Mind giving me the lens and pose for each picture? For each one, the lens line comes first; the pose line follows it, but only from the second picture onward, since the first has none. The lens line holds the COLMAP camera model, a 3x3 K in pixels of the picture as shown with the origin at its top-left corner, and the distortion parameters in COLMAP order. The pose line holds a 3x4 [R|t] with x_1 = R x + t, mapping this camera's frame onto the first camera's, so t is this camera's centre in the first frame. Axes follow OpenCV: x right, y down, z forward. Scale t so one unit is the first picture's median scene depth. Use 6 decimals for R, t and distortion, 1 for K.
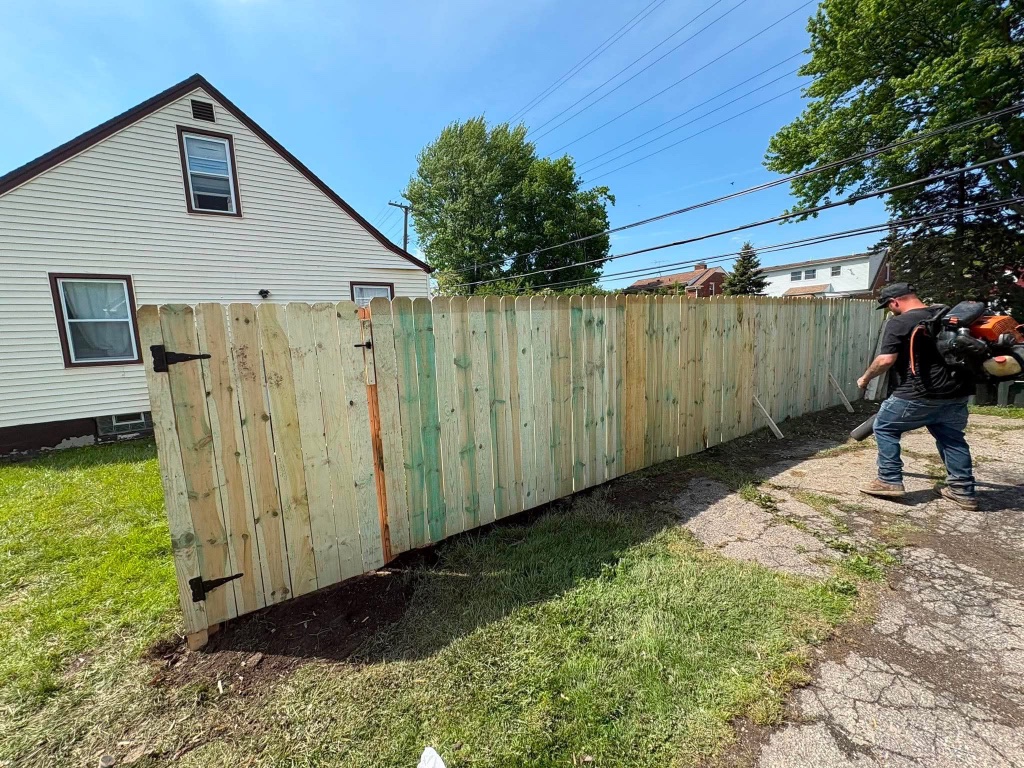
lens RADIAL K [[400.9, 0, 511.5], [0, 400.9, 374.4], [0, 0, 1]] dist [0.000658, 0.000133]
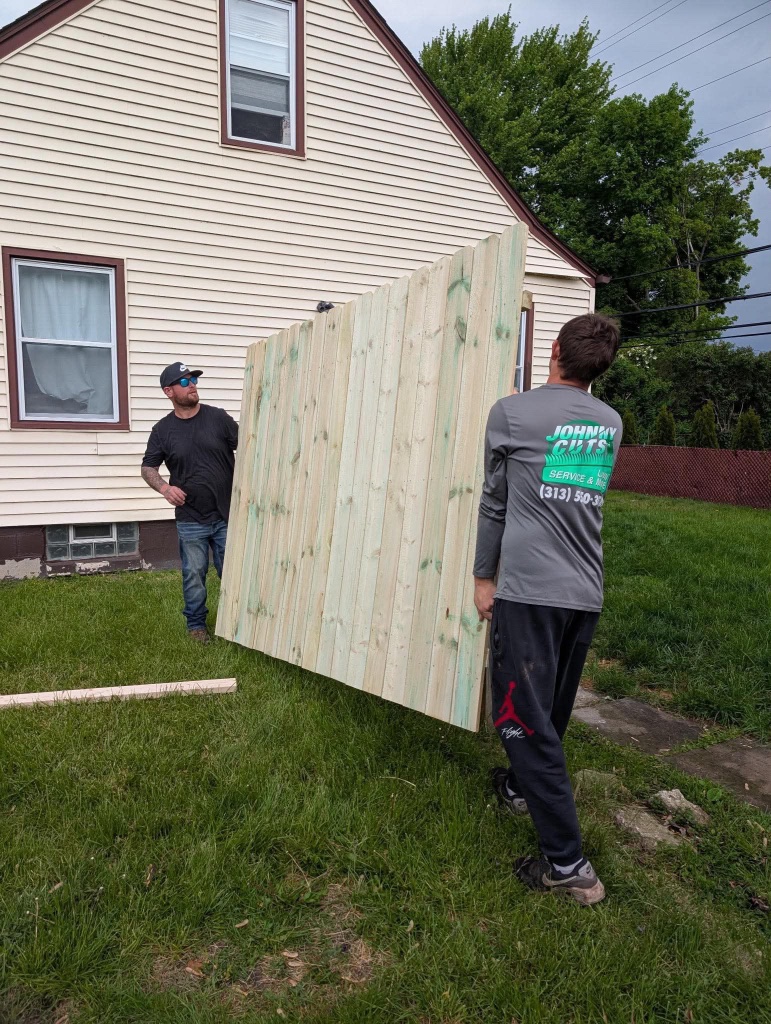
lens RADIAL K [[746.4, 0, 385.5], [0, 746.4, 512.0], [0, 0, 1]] dist [-0.004834, -0.002478]
pose [[0.991378, 0.070070, -0.110723, -0.433214], [-0.069364, 0.997539, 0.010220, 0.042865], [0.111166, -0.002452, 0.993799, 0.065286]]
